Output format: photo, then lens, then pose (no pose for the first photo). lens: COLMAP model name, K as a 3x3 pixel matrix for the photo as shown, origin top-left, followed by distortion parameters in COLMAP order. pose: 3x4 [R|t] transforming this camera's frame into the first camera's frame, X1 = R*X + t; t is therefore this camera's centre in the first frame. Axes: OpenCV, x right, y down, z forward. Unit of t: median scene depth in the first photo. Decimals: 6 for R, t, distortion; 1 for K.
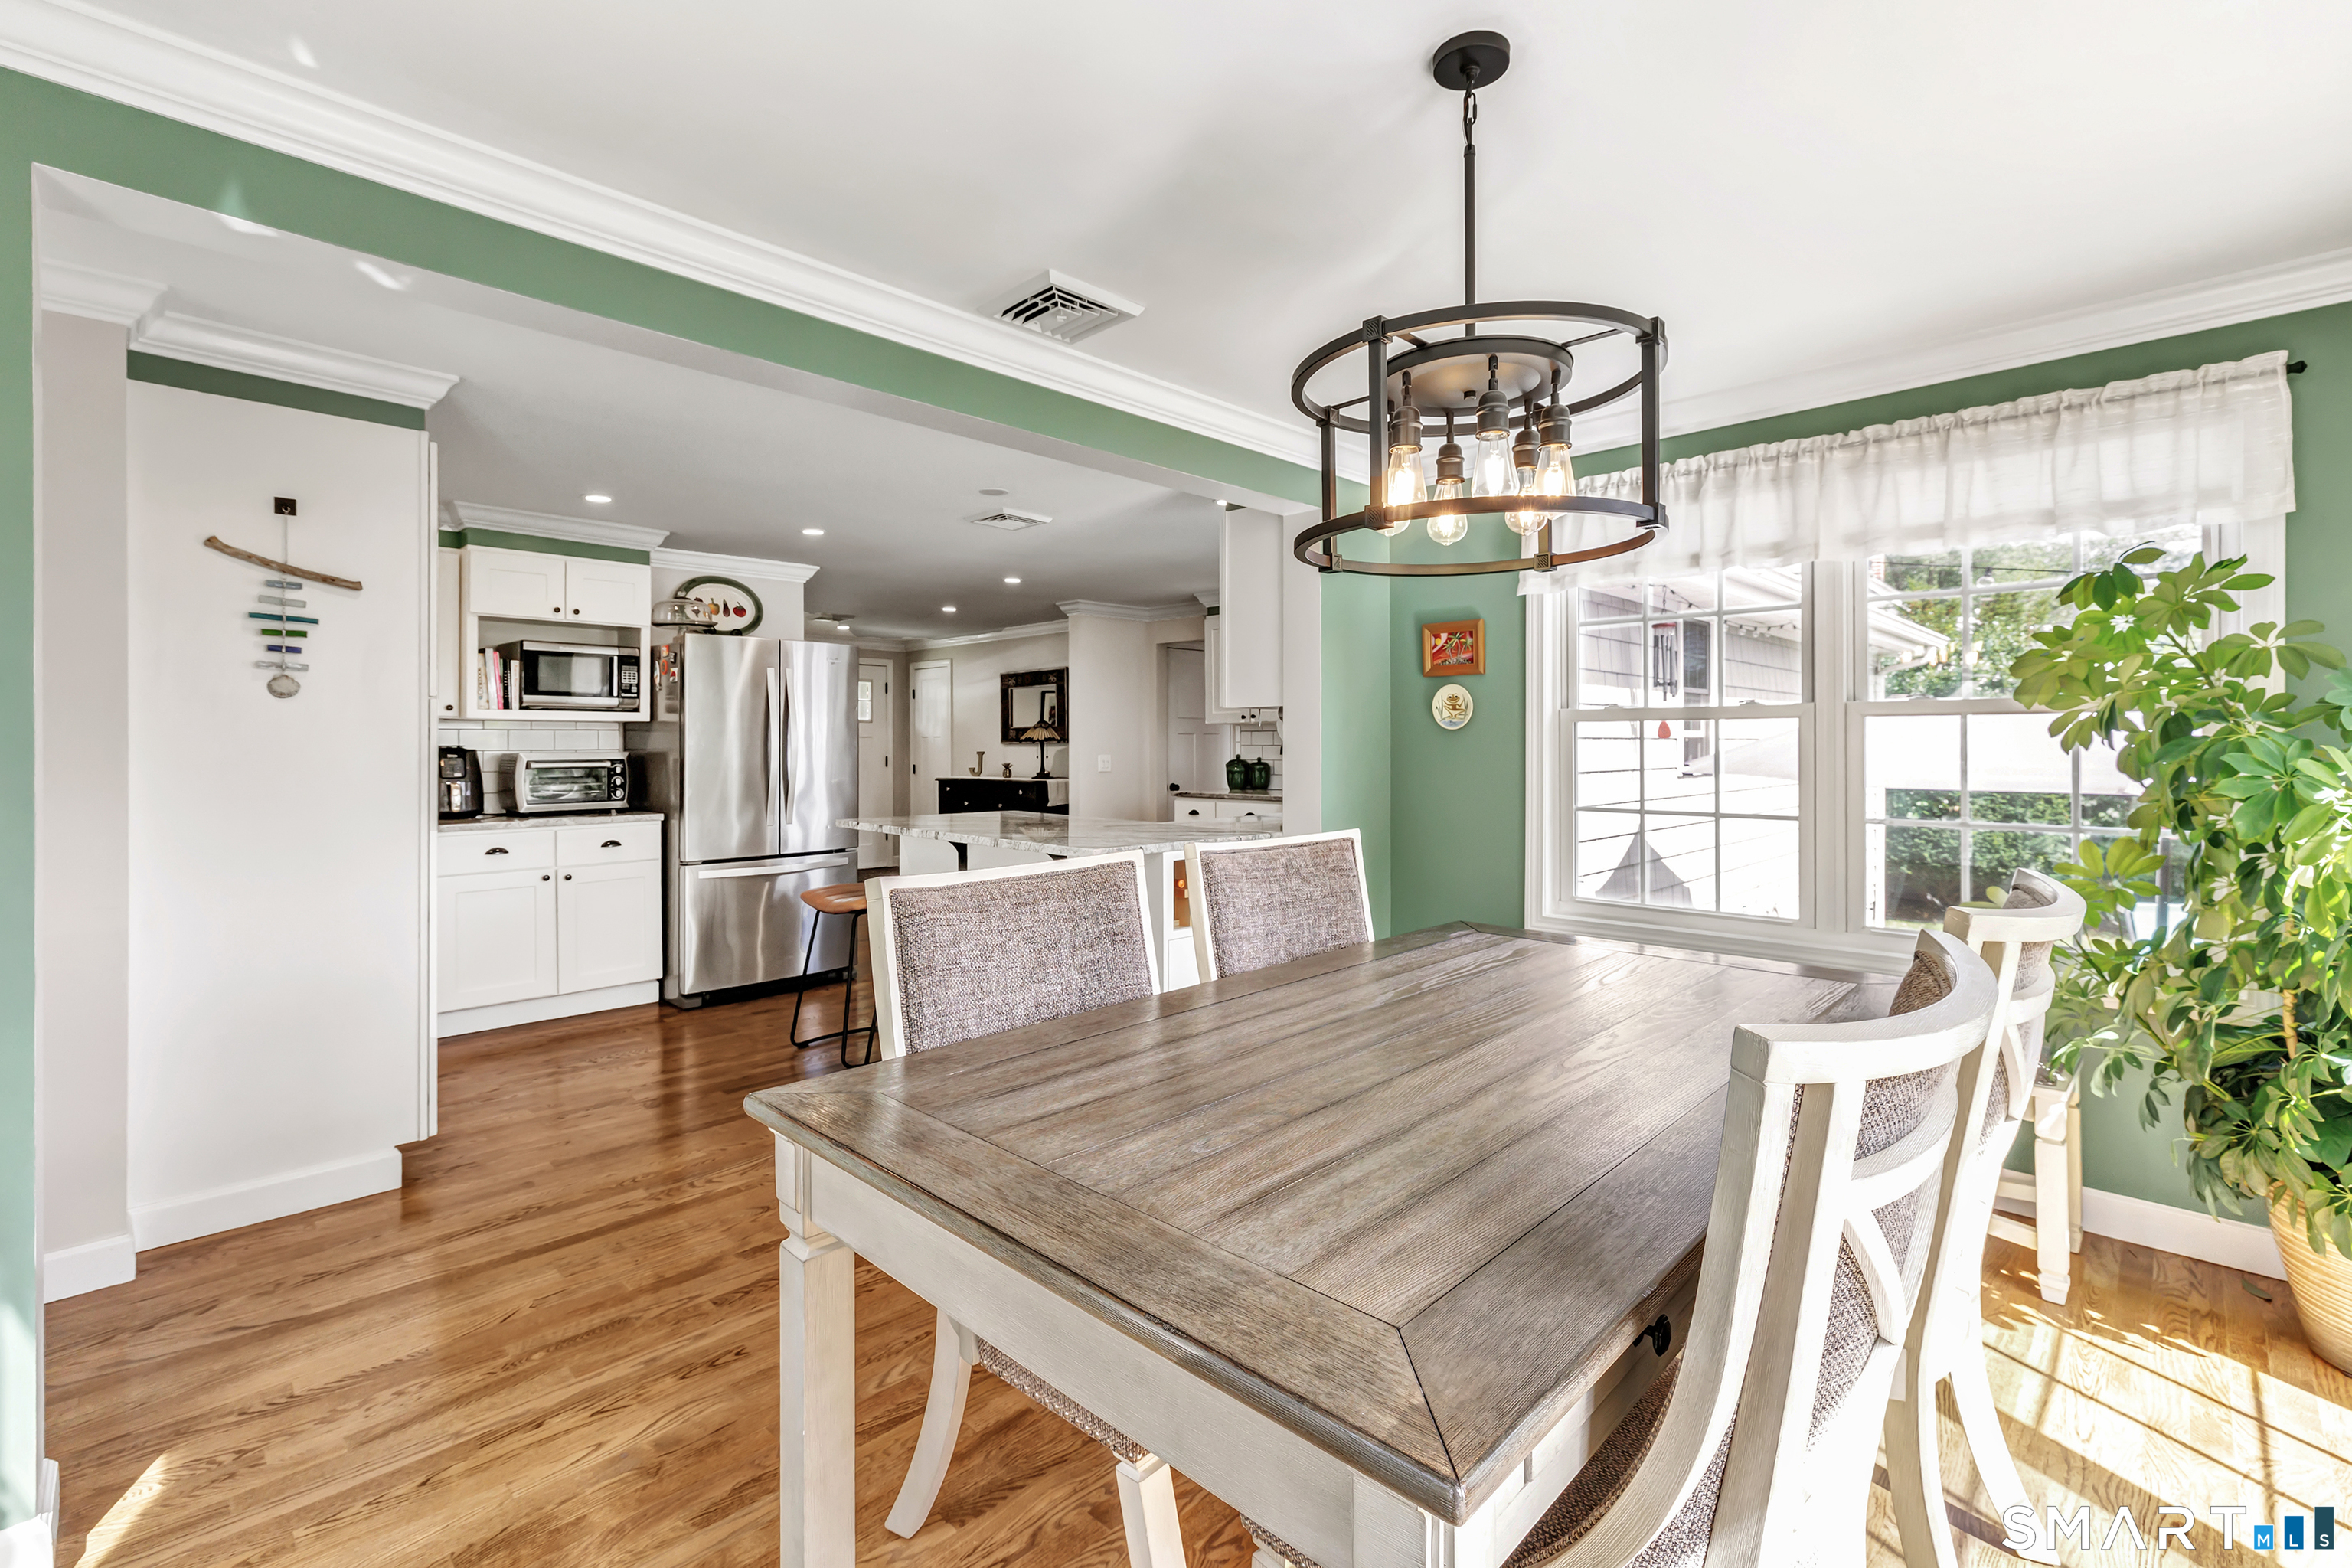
lens RADIAL K [[986.8, 0, 1126.5], [0, 986.8, 748.8], [0, 0, 1]] dist [-0.020191, -0.000013]
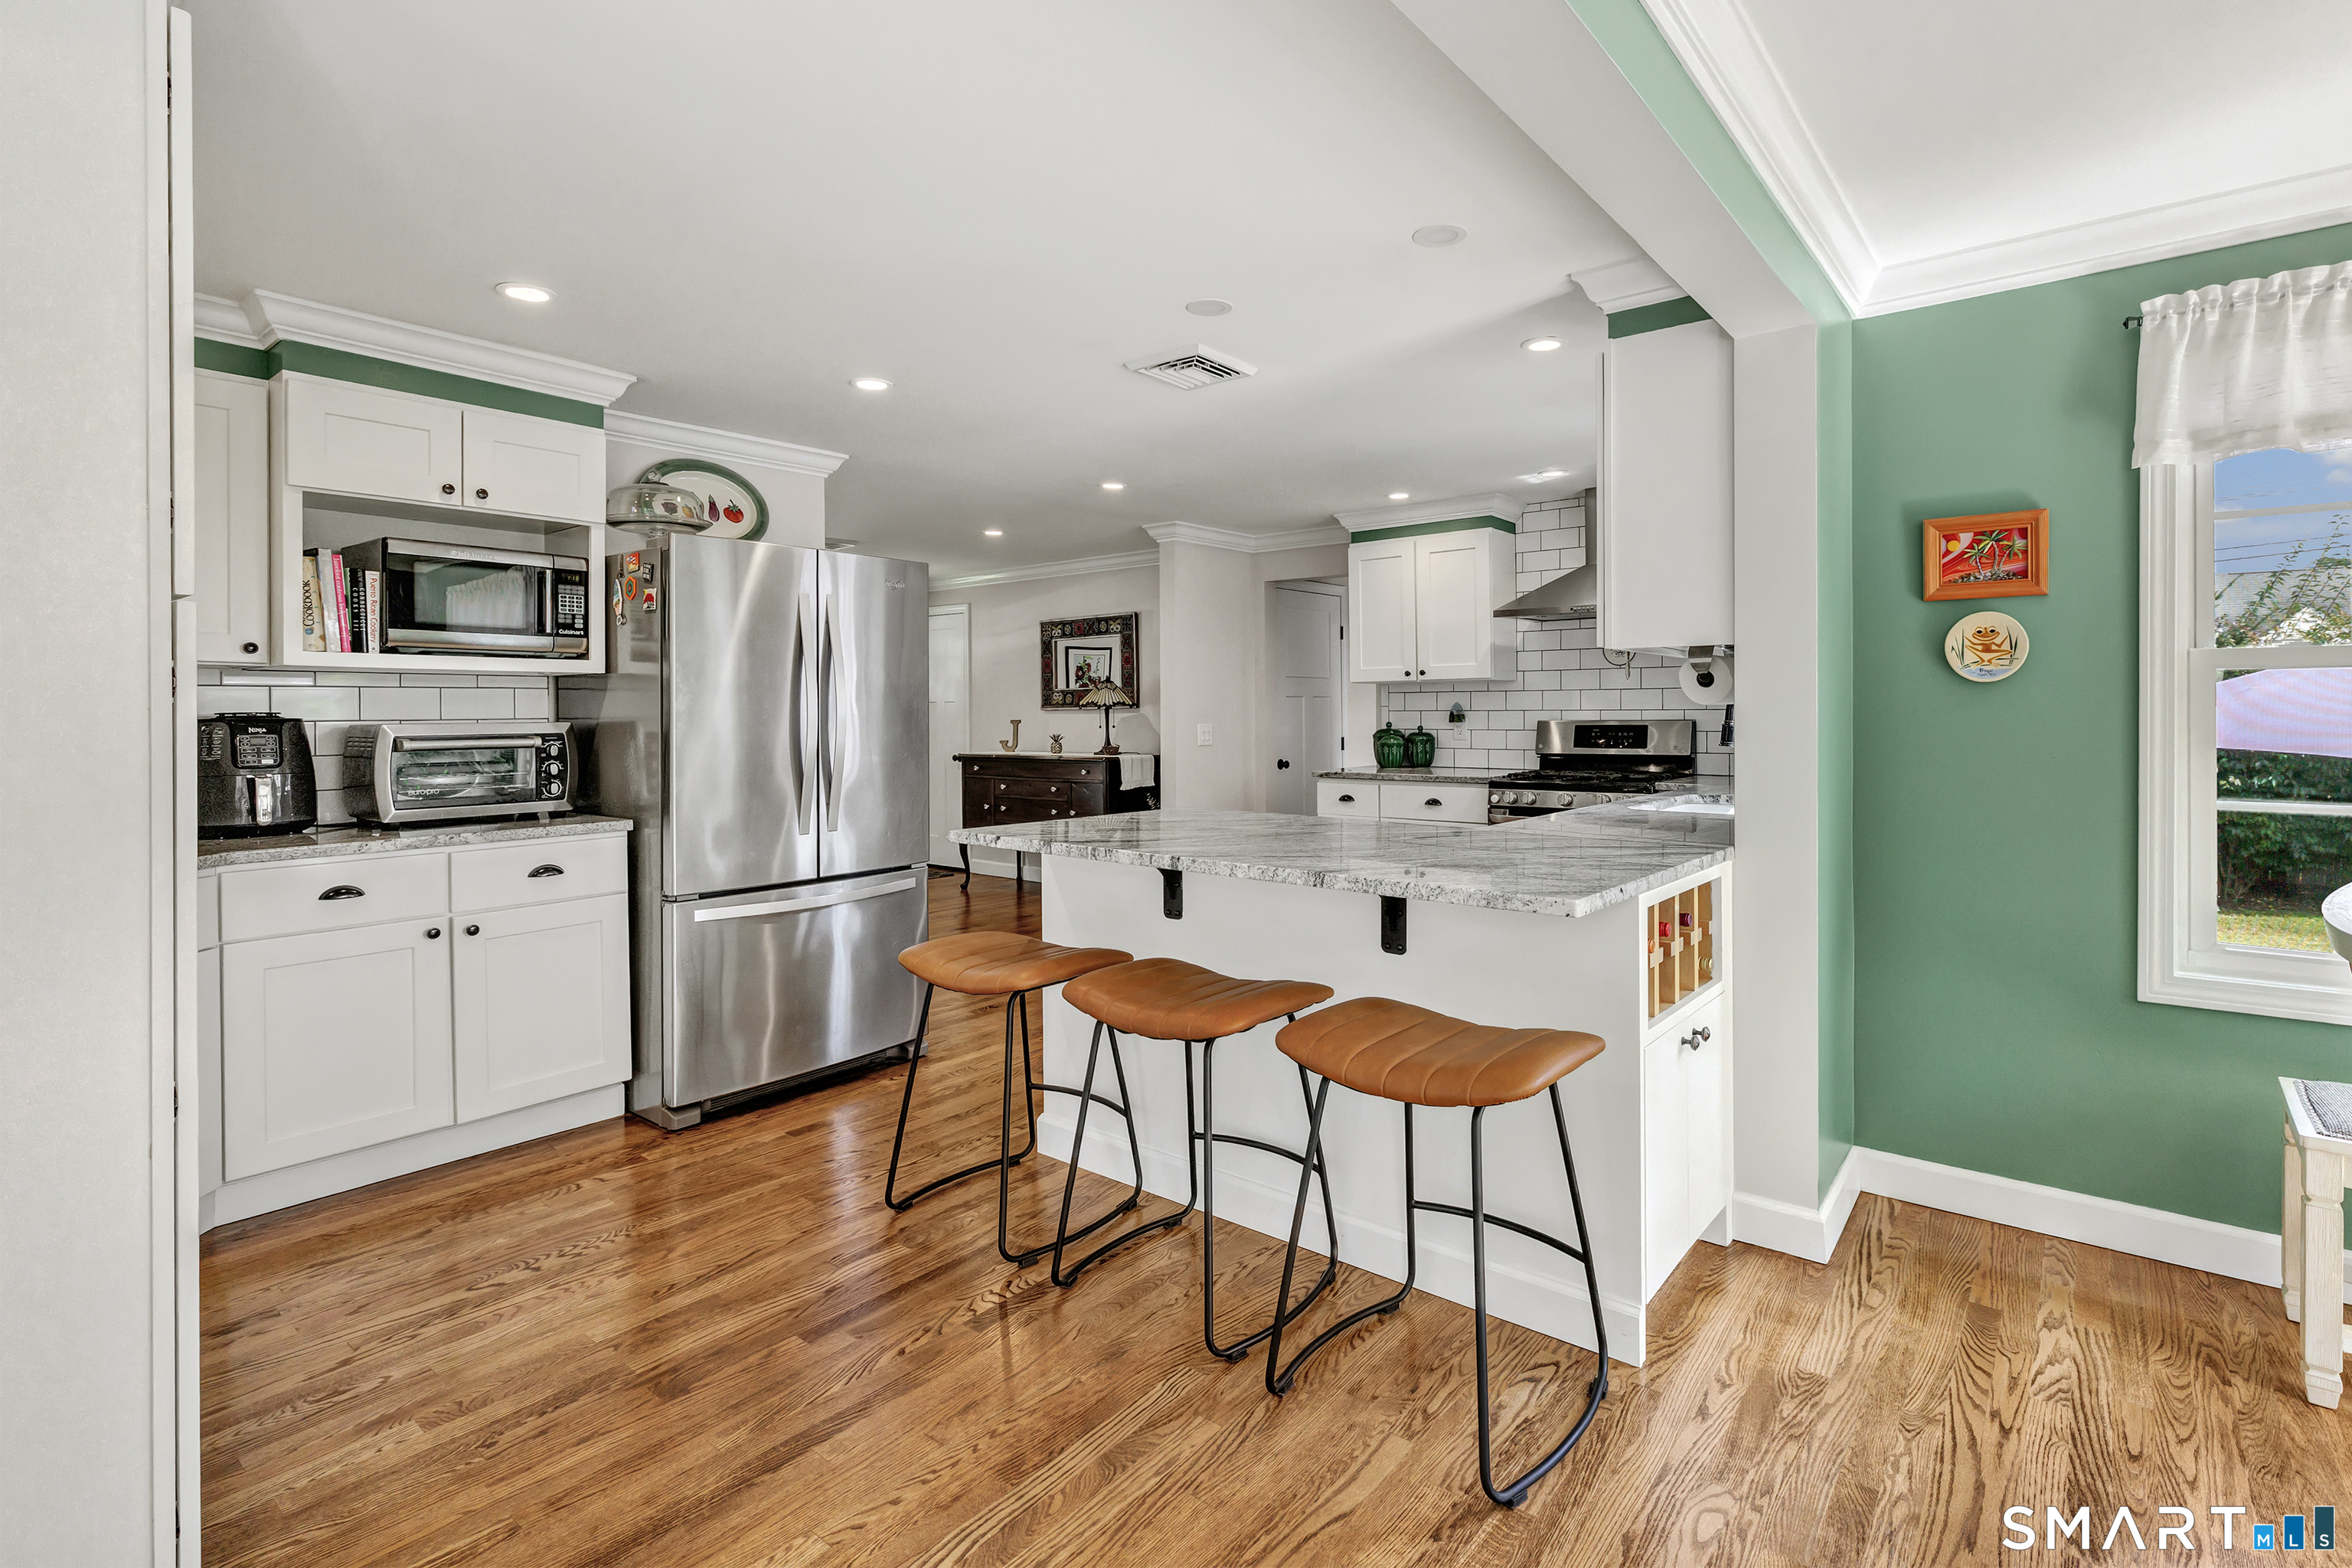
lens RADIAL K [[1066.3, 0, 1234.2], [0, 1066.3, 721.2], [0, 0, 1]] dist [-0.010024, 0.000419]
pose [[0.991257, -0.004179, 0.131880, -0.175079], [0.003582, 0.999982, 0.004762, 0.000652], [-0.131897, -0.004248, 0.991254, 0.267934]]
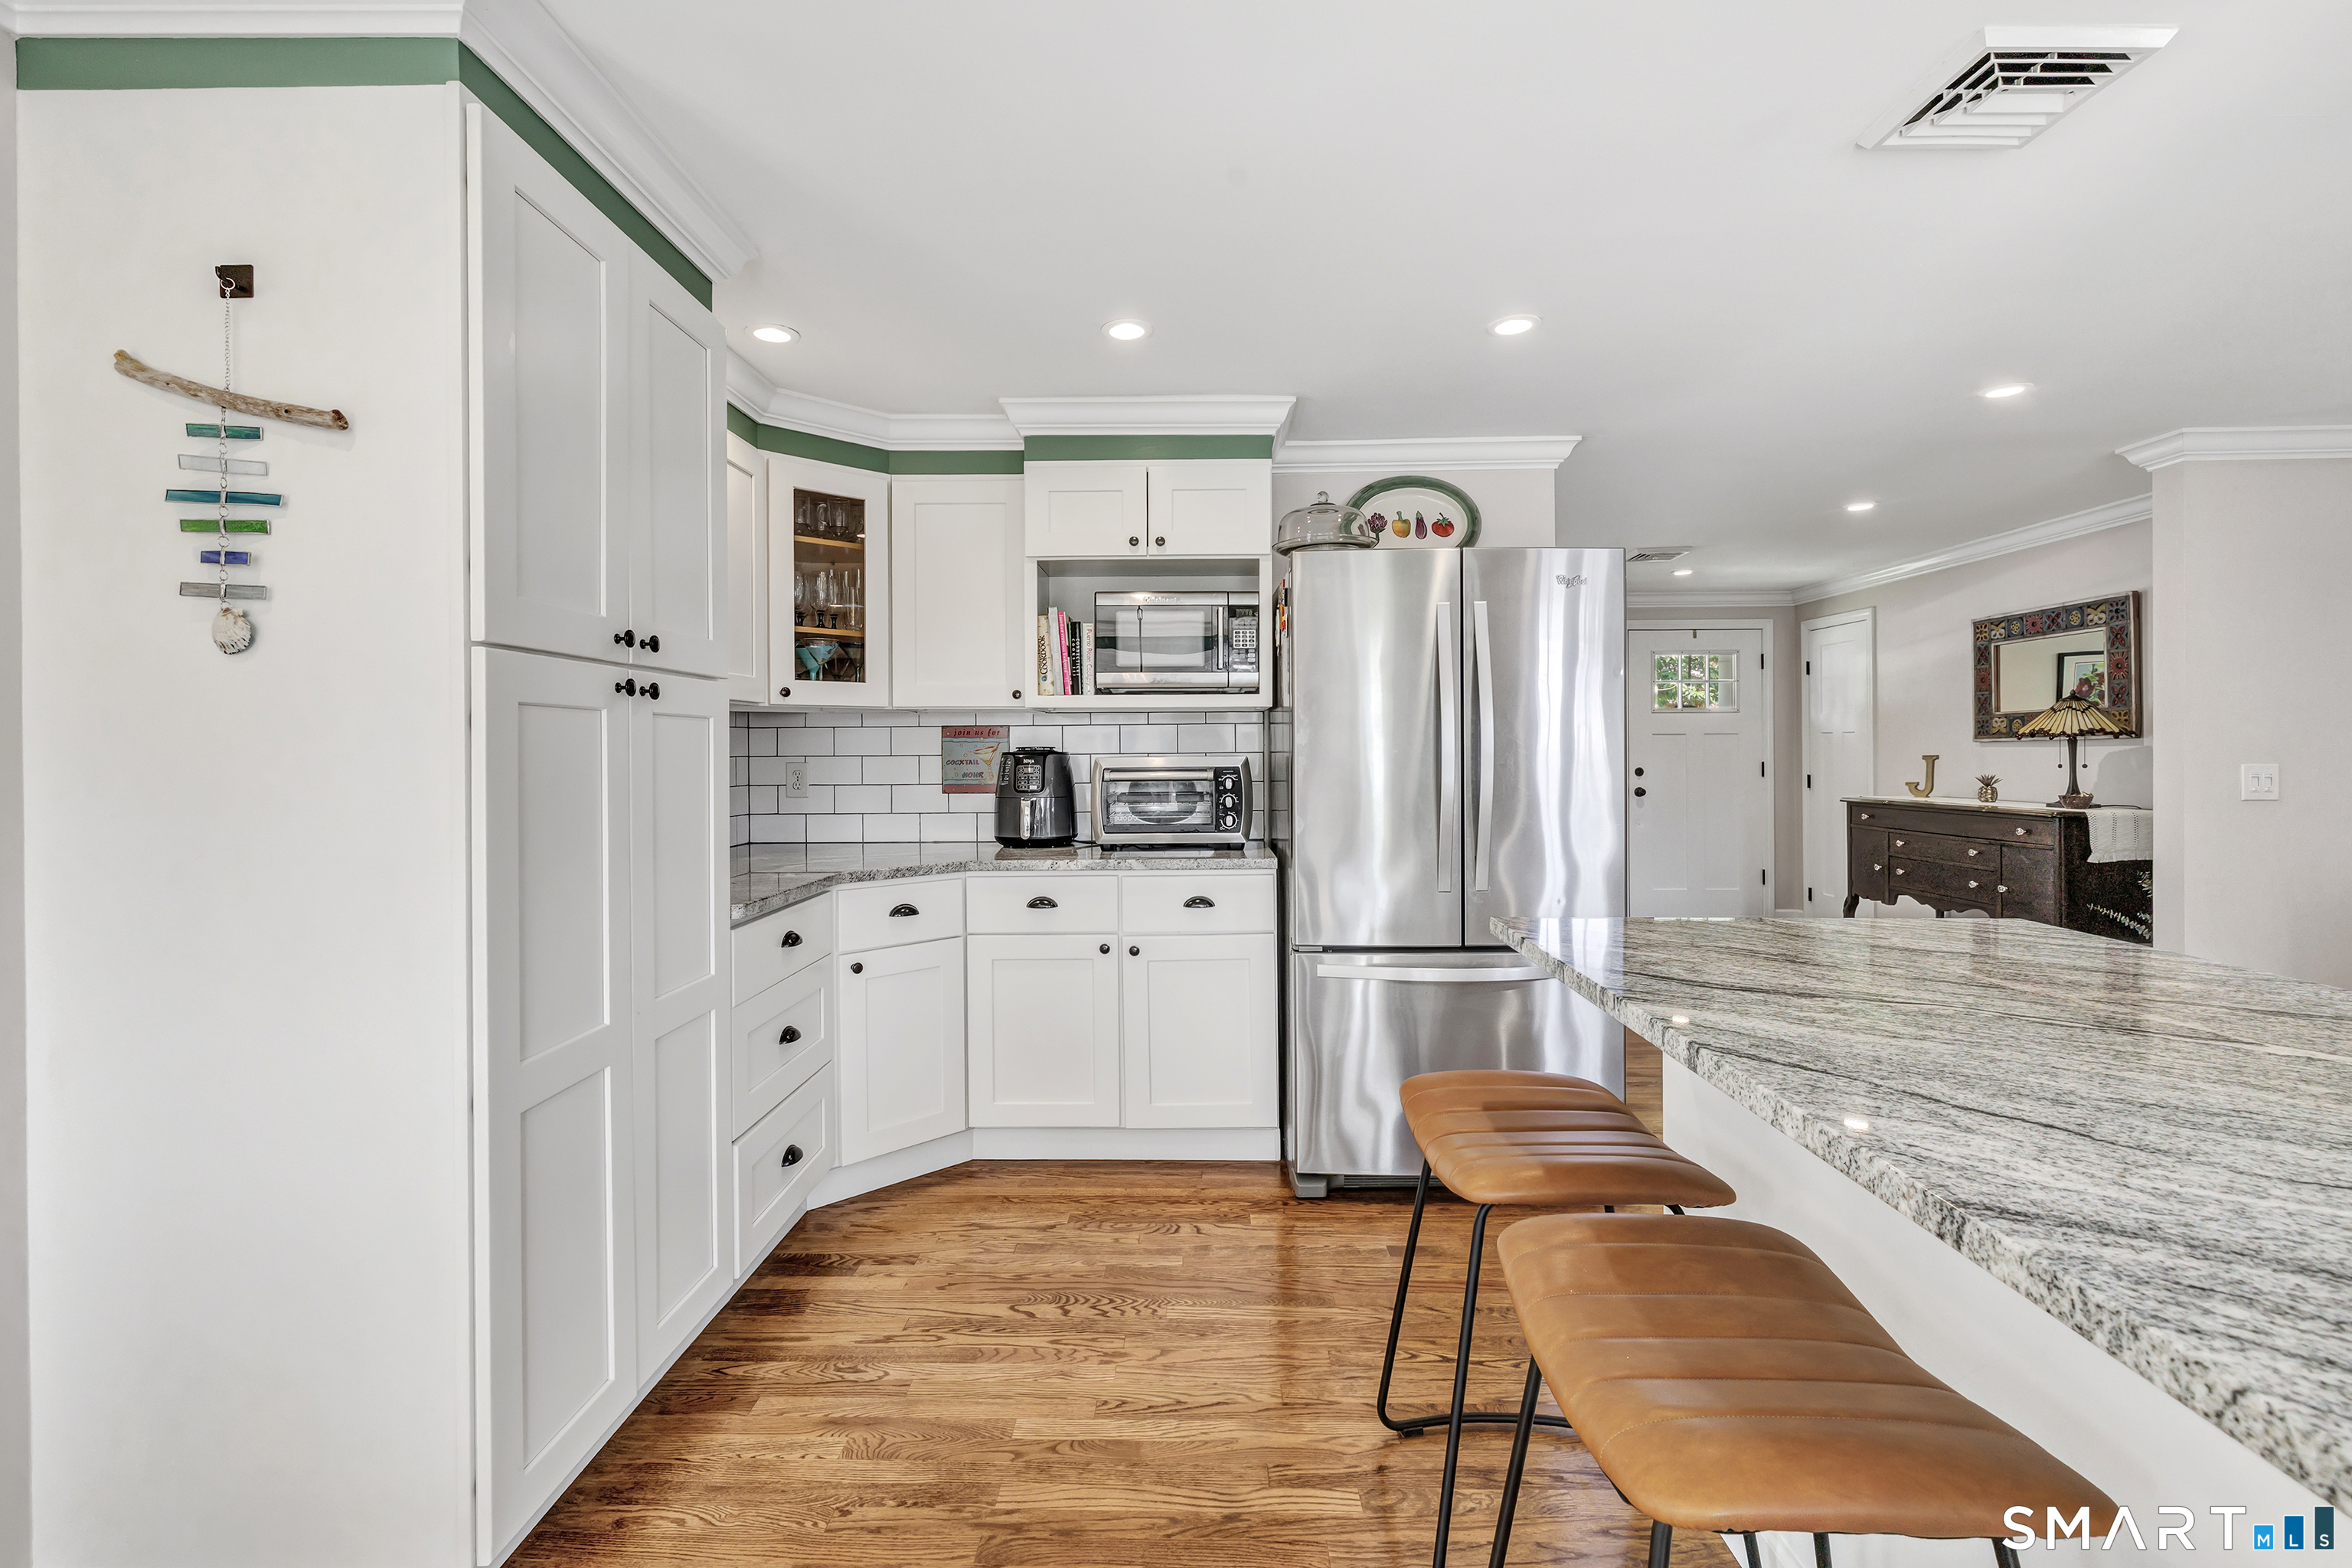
lens RADIAL K [[1027.0, 0, 1184.8], [0, 1027.0, 757.1], [0, 0, 1]] dist [-0.001234, 0.000323]
pose [[0.709995, 0.001547, -0.704205, -0.064938], [0.001981, 0.999989, 0.004194, 0.000846], [0.704204, -0.004372, 0.709984, 0.501905]]
